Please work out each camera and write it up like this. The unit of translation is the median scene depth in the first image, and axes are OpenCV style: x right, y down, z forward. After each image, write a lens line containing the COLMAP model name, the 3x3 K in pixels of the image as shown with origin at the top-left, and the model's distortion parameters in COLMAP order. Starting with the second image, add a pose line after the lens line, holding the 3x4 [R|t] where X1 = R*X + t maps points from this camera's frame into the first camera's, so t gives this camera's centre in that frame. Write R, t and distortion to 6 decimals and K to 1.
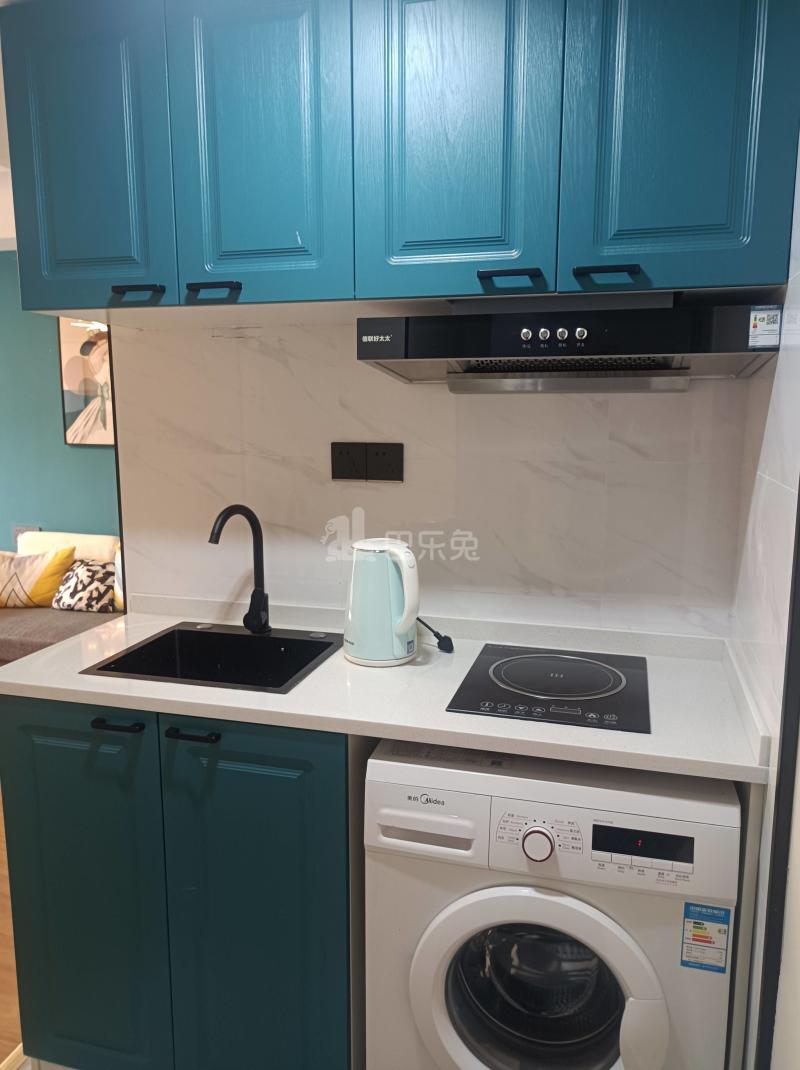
lens RADIAL K [[796.9, 0, 395.5], [0, 796.9, 537.1], [0, 0, 1]] dist [0.041857, -0.013212]
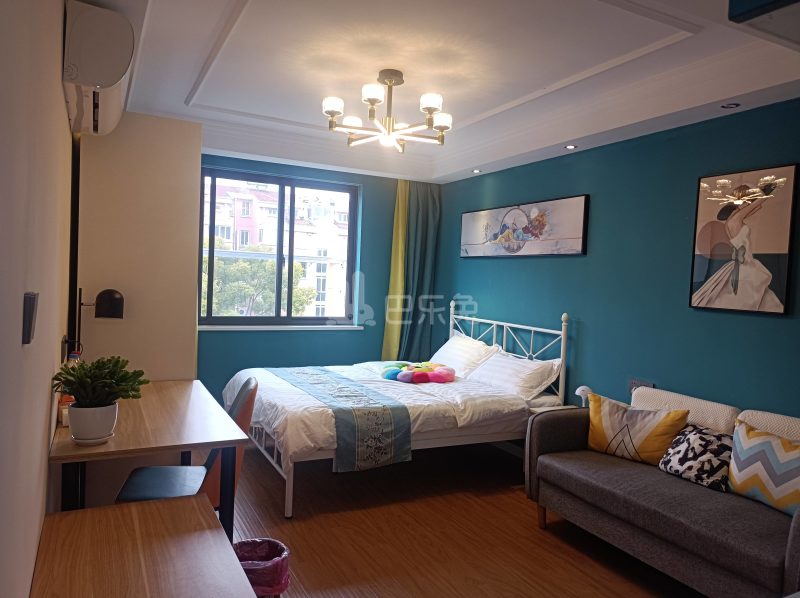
lens RADIAL K [[595.8, 0, 397.9], [0, 595.8, 293.9], [0, 0, 1]] dist [0.041857, -0.013212]
pose [[0.684130, 0.049736, -0.727662, -0.118813], [-0.161572, 0.983219, -0.084702, -0.008174], [0.711239, 0.175517, 0.680686, 0.230670]]
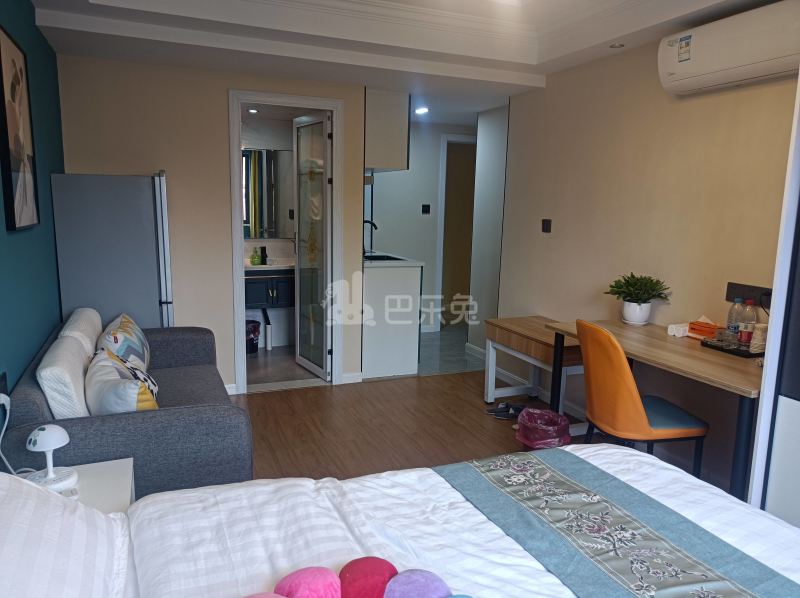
lens RADIAL K [[595.8, 0, 401.2], [0, 595.8, 298.2], [0, 0, 1]] dist [0.041857, -0.013212]
pose [[-0.624664, -0.138018, 0.768600, -1.083363], [0.105100, 0.960442, 0.257886, -0.169132], [-0.773788, 0.241872, -0.585448, 1.139994]]
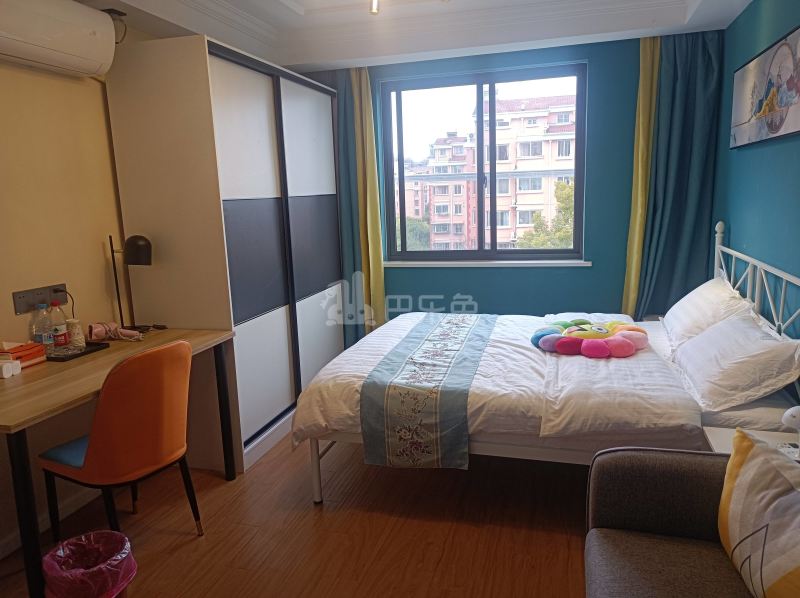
lens RADIAL K [[595.8, 0, 399.6], [0, 595.8, 294.9], [0, 0, 1]] dist [0.041857, -0.013212]
pose [[0.004259, 0.170161, -0.985407, -0.166486], [-0.127989, 0.977404, 0.168226, -0.112078], [0.991766, 0.125405, 0.025942, 0.783867]]
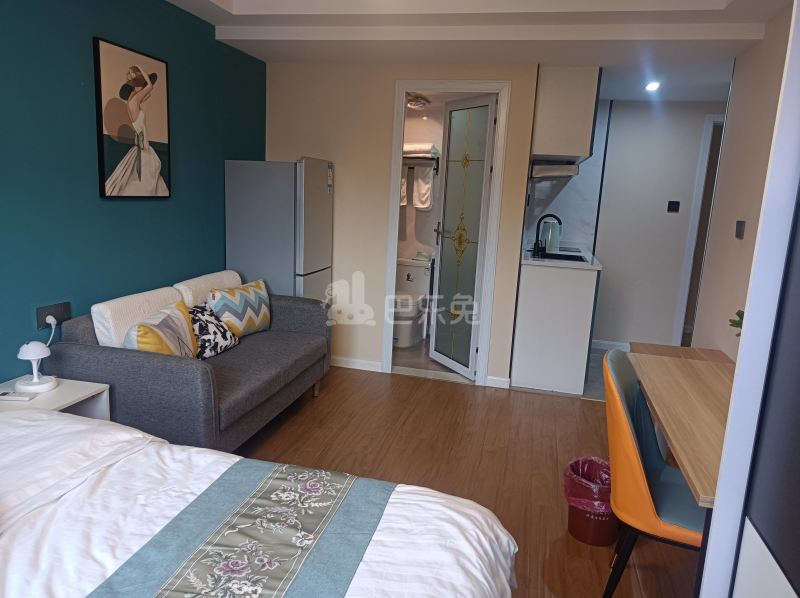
lens RADIAL K [[595.8, 0, 402.0], [0, 595.8, 297.9], [0, 0, 1]] dist [0.041857, -0.013212]
pose [[-0.041714, -0.184247, 0.981994, -1.172229], [0.112758, 0.975703, 0.187856, -0.102502], [-0.992746, 0.118564, -0.019925, 0.757105]]
